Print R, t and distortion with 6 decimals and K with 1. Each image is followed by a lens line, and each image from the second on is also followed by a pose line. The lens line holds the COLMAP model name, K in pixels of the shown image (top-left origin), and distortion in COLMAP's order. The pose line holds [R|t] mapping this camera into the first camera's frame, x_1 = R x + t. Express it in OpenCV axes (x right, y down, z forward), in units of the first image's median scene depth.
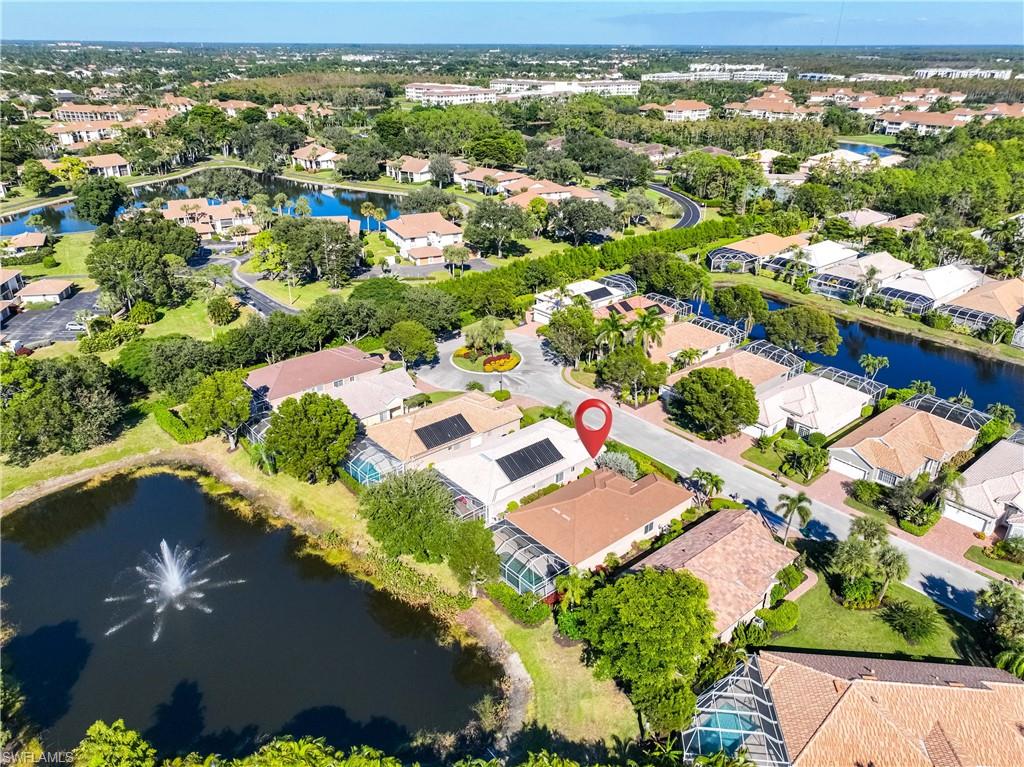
lens RADIAL K [[718.6, 0, 525.1], [0, 718.6, 383.8], [0, 0, 1]] dist [0.004078, 0.010917]
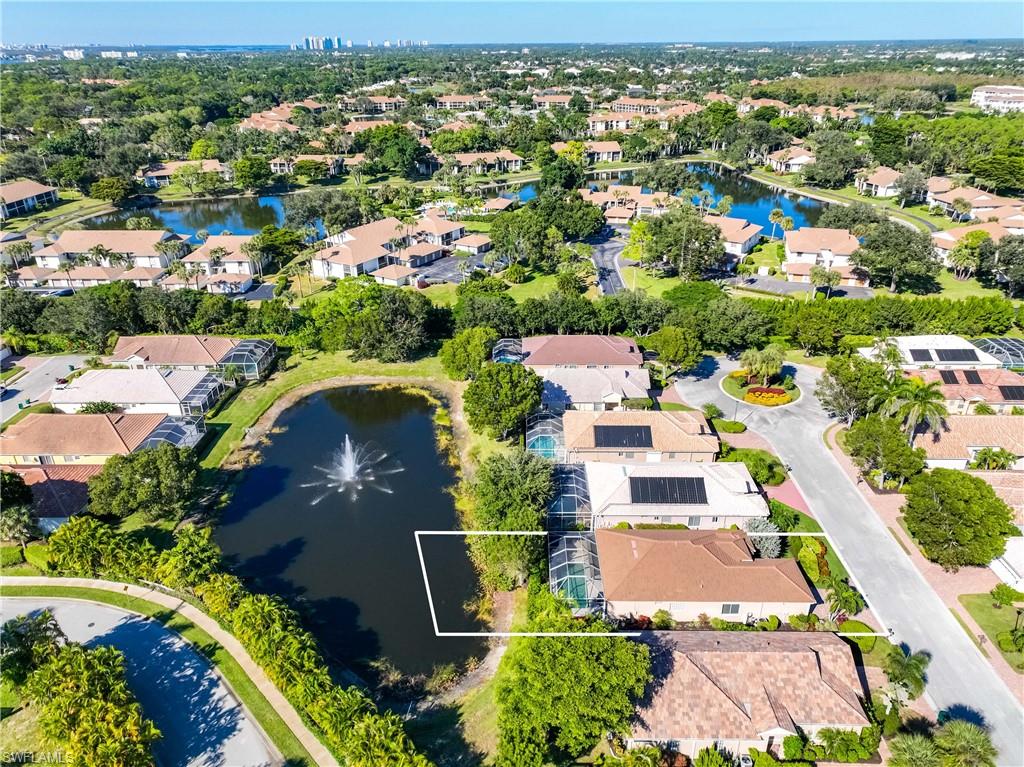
lens RADIAL K [[718.6, 0, 525.1], [0, 718.6, 383.8], [0, 0, 1]] dist [0.004078, 0.010917]
pose [[0.755191, 0.275223, -0.594928, 0.219851], [-0.274196, 0.957003, 0.094665, -0.037343], [0.595402, 0.091636, 0.798185, 0.071780]]
